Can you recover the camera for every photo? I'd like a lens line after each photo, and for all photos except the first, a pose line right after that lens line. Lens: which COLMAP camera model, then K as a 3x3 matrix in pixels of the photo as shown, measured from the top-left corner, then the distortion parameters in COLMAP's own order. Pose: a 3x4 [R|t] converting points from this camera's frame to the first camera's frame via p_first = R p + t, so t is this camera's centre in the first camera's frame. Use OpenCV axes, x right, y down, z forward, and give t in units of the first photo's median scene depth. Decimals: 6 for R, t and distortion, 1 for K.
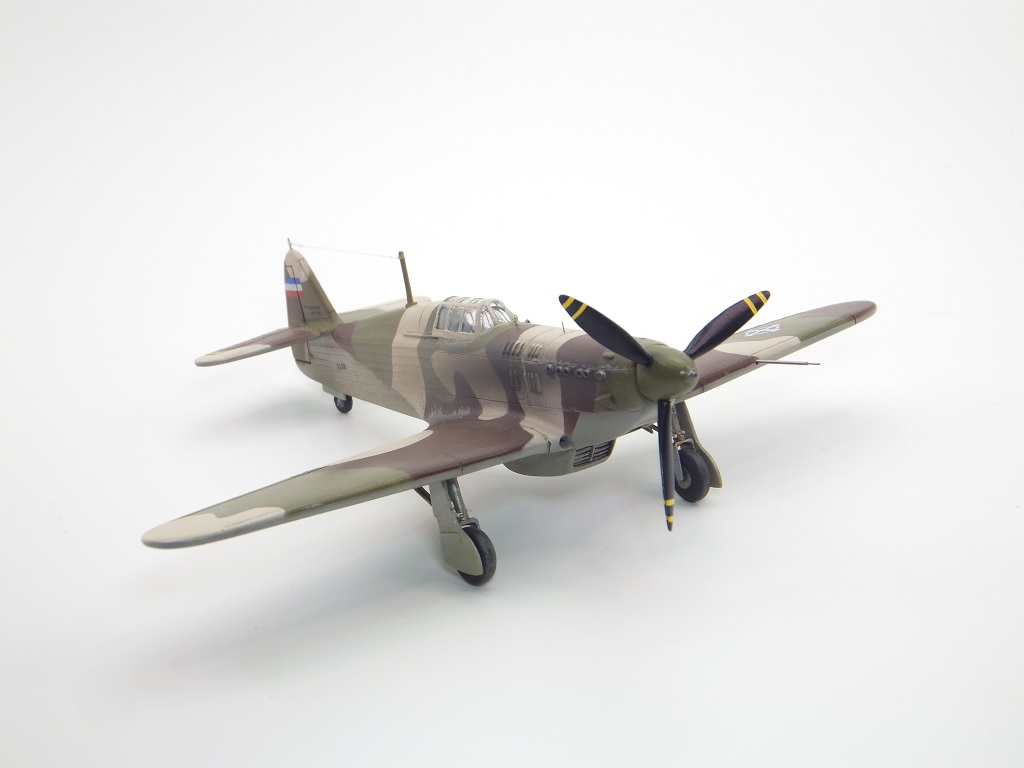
lens RADIAL K [[2349.1, 0, 512.4], [0, 2349.1, 381.5], [0, 0, 1]] dist [0.434564, 0.000000]
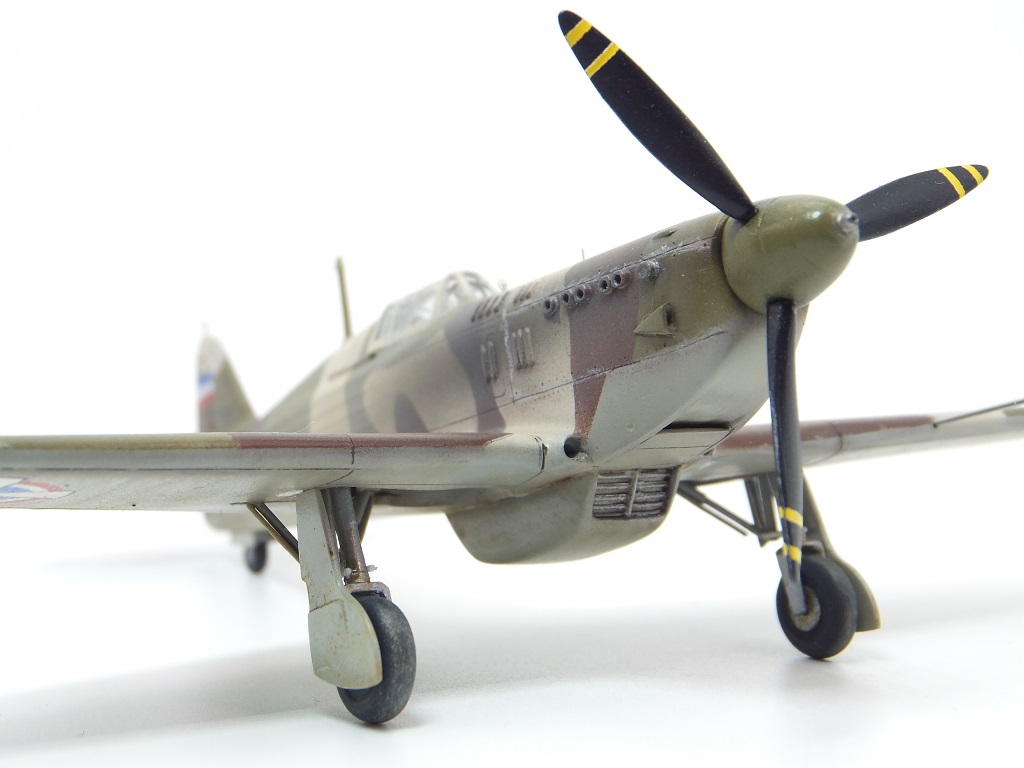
lens RADIAL K [[1636.0, 0, 503.9], [0, 1636.0, 389.0], [0, 0, 1]] dist [0.165014, 0.000000]
pose [[0.996352, 0.031926, -0.079138, 0.033447], [-0.056949, 0.939417, -0.338012, 0.129164], [0.063552, 0.341286, 0.937809, 0.647859]]
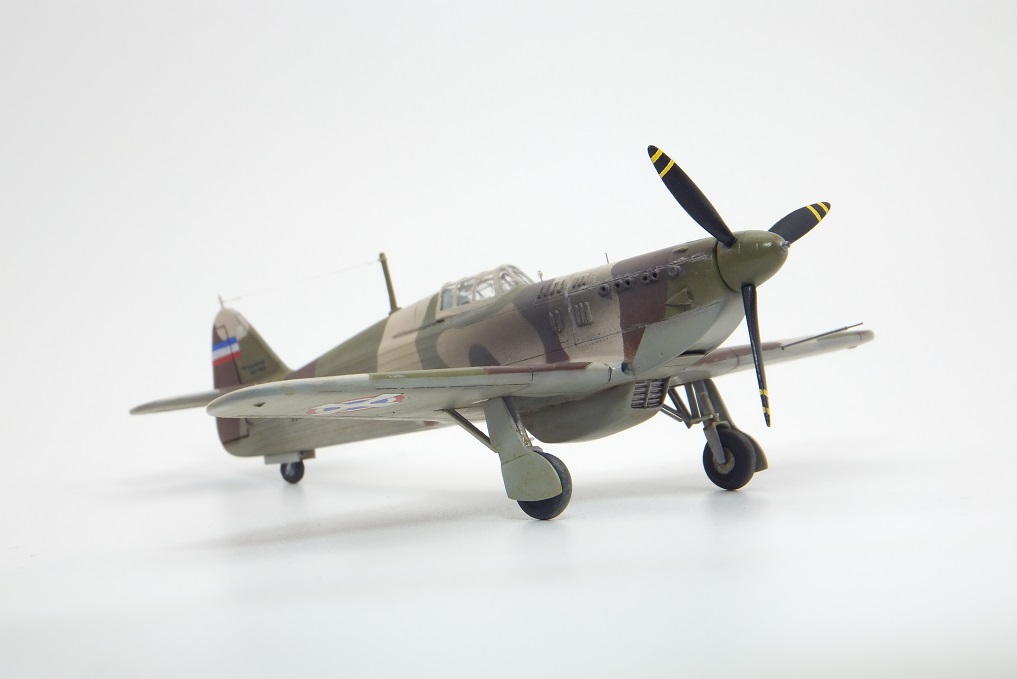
lens RADIAL K [[2806.6, 0, 496.0], [0, 2806.6, 400.4], [0, 0, 1]] dist [0.787268, 0.000000]
pose [[0.978045, -0.018684, 0.207553, -0.244160], [0.084029, 0.946775, -0.310737, 0.358741], [-0.190700, 0.321355, 0.927558, 0.010135]]
